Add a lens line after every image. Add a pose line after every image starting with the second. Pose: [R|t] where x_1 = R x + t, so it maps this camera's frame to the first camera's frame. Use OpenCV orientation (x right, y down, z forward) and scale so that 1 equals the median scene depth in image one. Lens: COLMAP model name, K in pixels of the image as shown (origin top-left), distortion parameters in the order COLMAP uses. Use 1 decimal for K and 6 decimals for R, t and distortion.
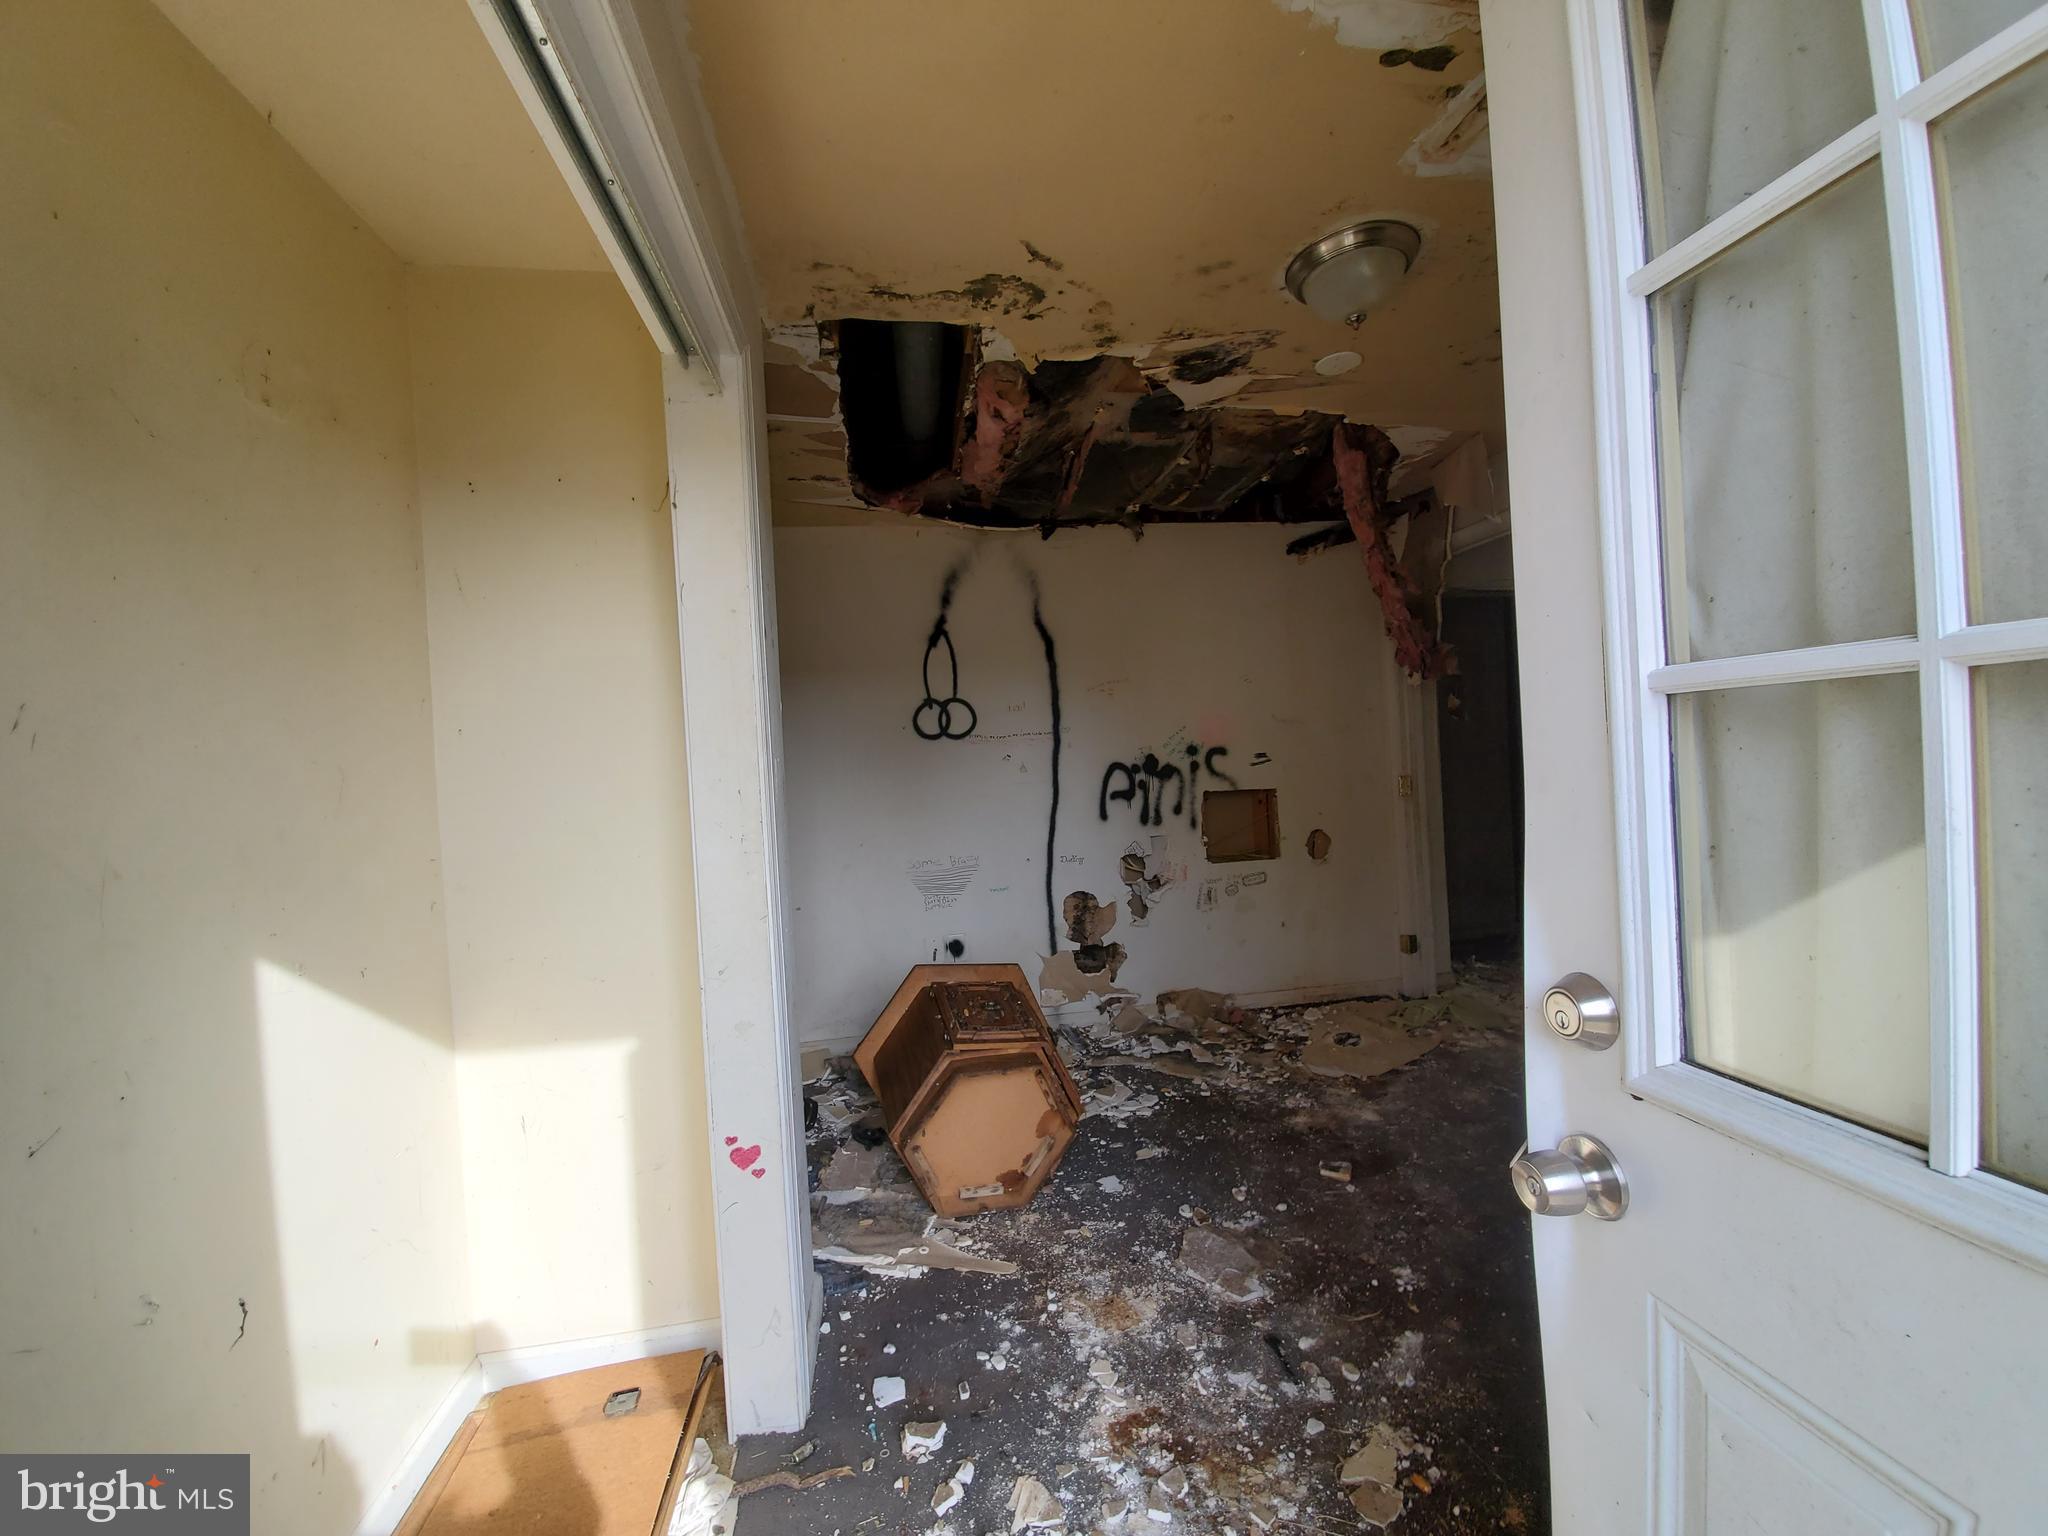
lens RADIAL K [[819.6, 0, 1023.8], [0, 819.6, 753.9], [0, 0, 1]] dist [-0.007973, -0.004186]
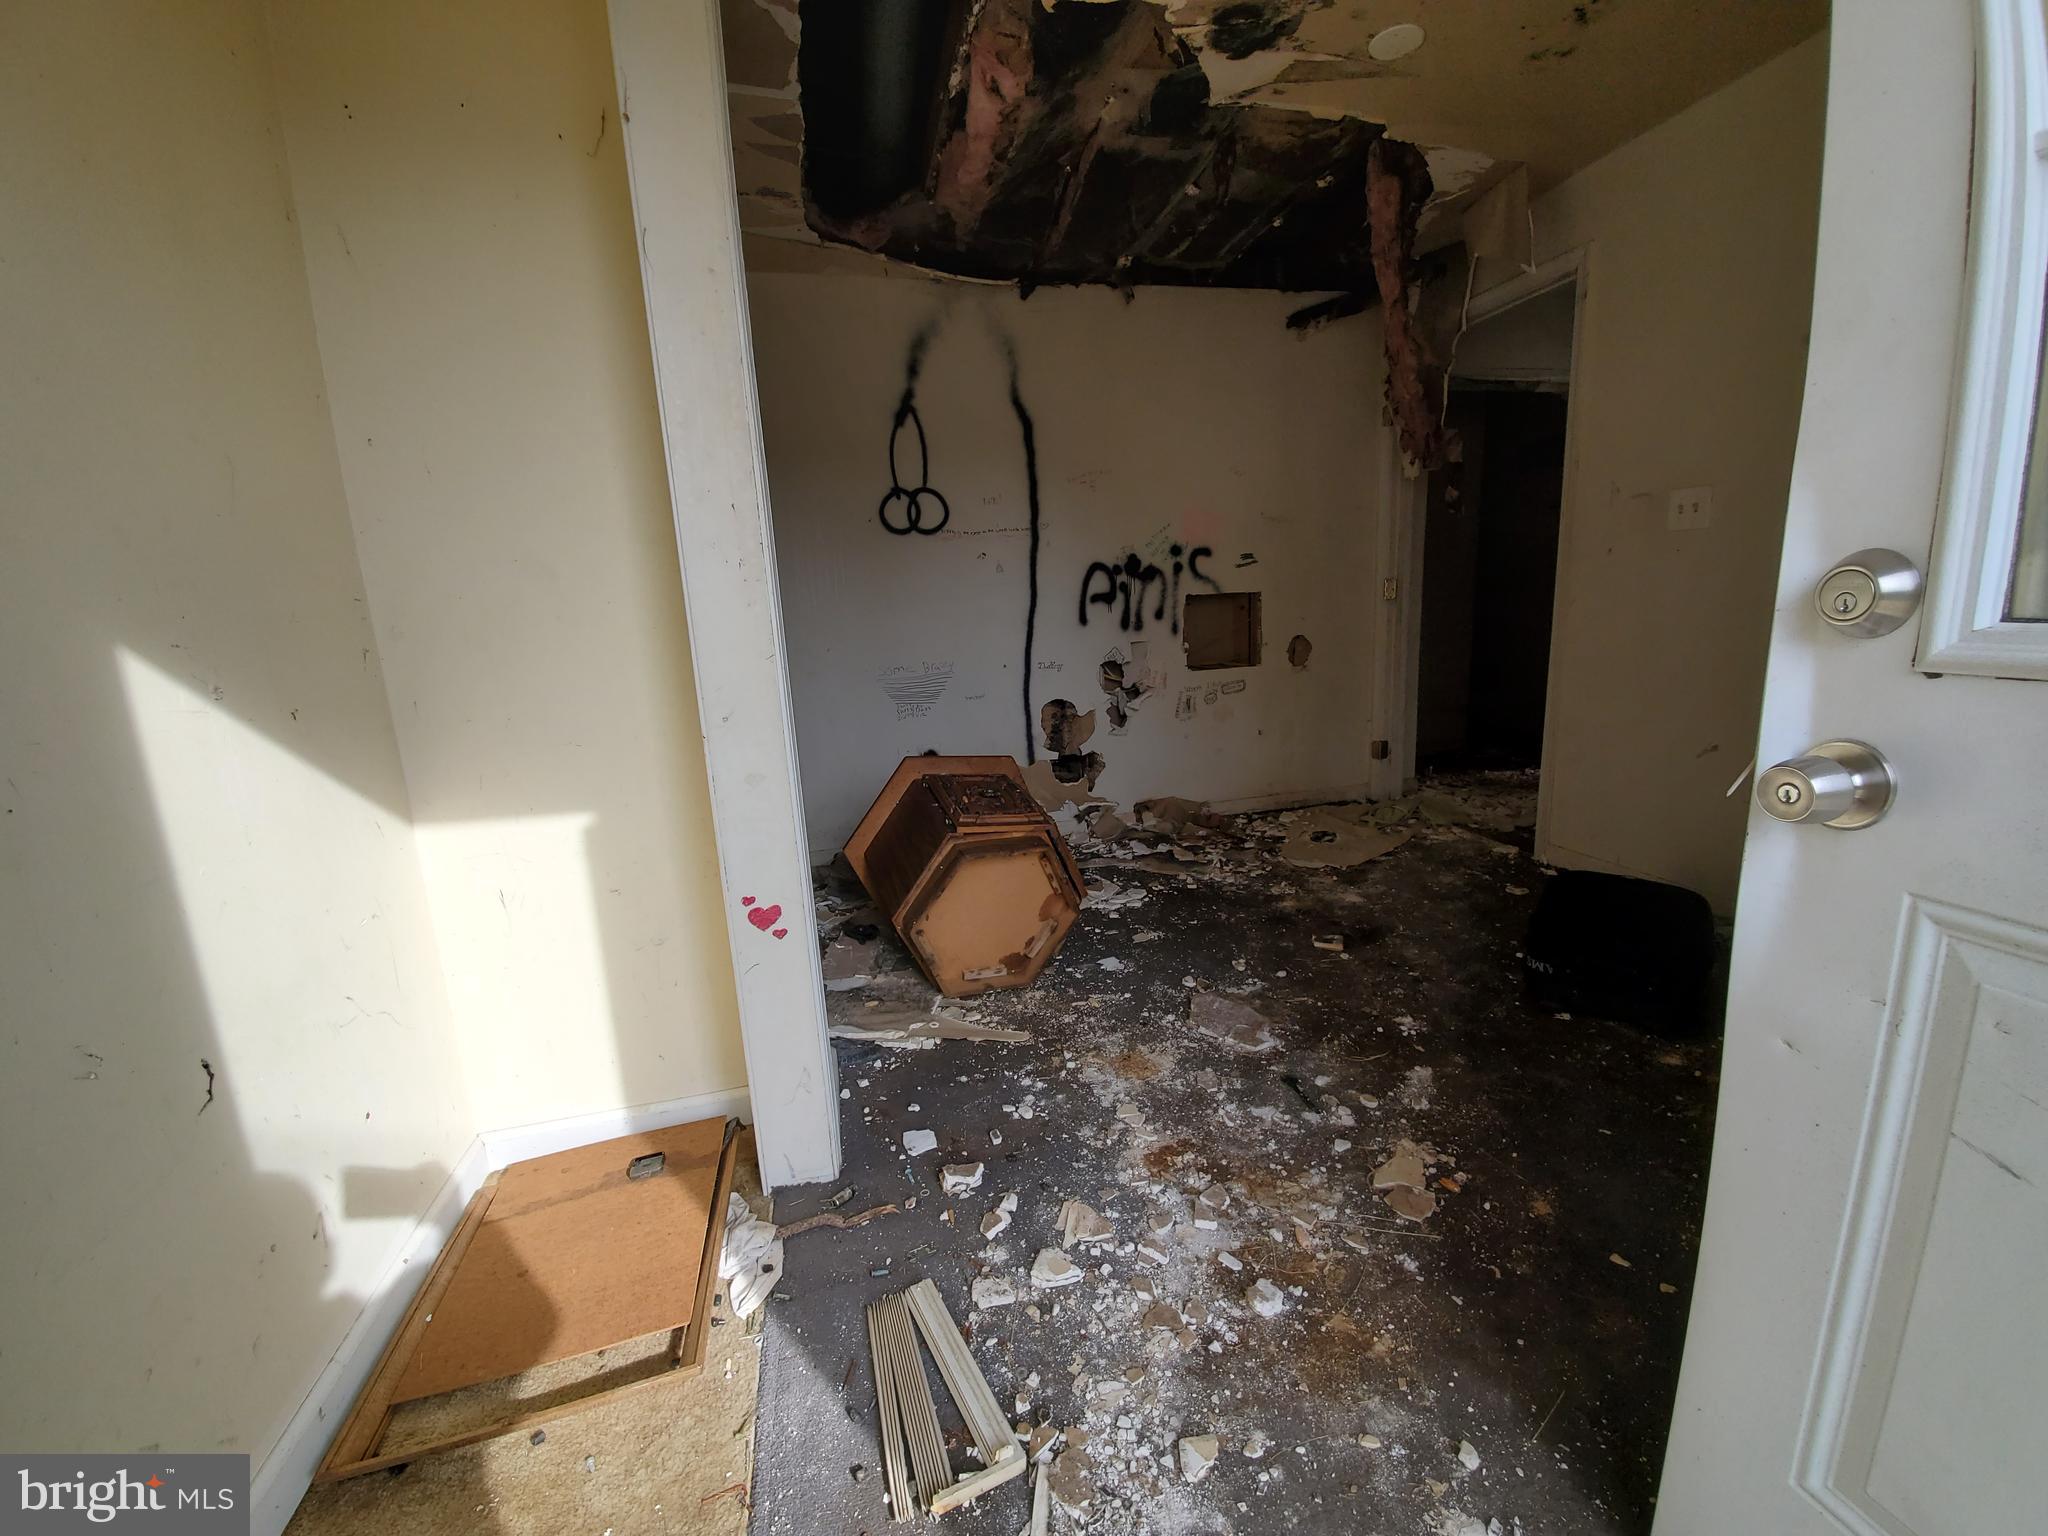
lens RADIAL K [[819.6, 0, 1021.1], [0, 819.6, 770.6], [0, 0, 1]] dist [-0.007973, -0.004186]
pose [[0.996901, -0.017656, 0.076657, -0.080040], [0.002742, 0.981693, 0.190450, 0.103078], [-0.078616, -0.189650, 0.978699, 0.065974]]
